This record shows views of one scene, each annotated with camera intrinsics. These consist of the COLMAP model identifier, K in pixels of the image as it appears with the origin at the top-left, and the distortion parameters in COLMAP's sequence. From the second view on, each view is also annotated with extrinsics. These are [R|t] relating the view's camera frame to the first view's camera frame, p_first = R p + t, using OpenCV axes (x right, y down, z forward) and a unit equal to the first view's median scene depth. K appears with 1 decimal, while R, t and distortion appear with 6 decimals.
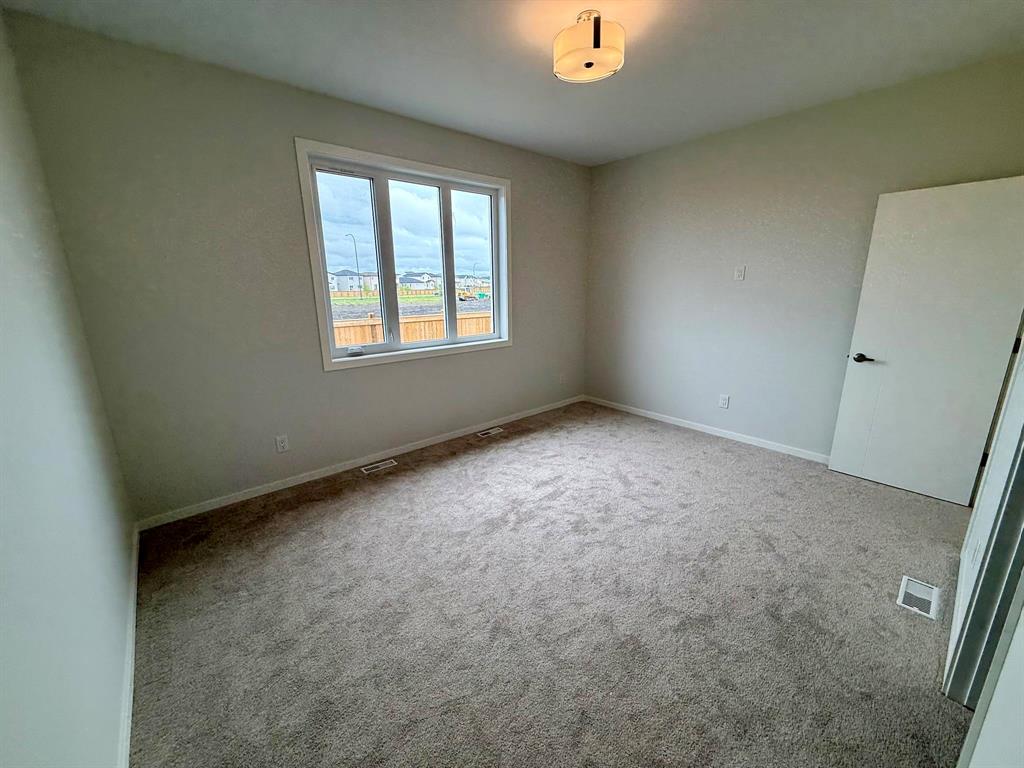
lens RADIAL K [[410.8, 0, 512.0], [0, 410.8, 384.0], [0, 0, 1]] dist [0.000621, -0.000002]
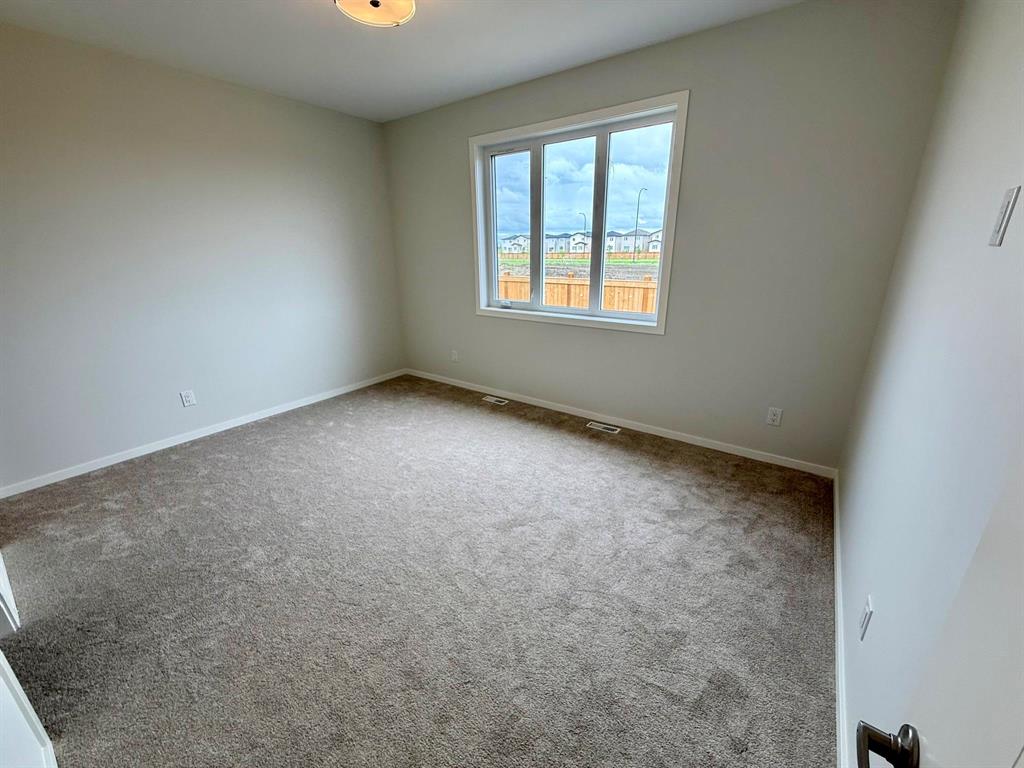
lens RADIAL K [[421.3, 0, 512.0], [0, 421.3, 384.0], [0, 0, 1]] dist [-0.000225, -0.000098]
pose [[0.208041, 0.310750, -0.927444, 0.812721], [-0.220042, 0.938755, 0.265181, -0.184047], [0.953048, 0.148908, 0.263678, 0.691526]]
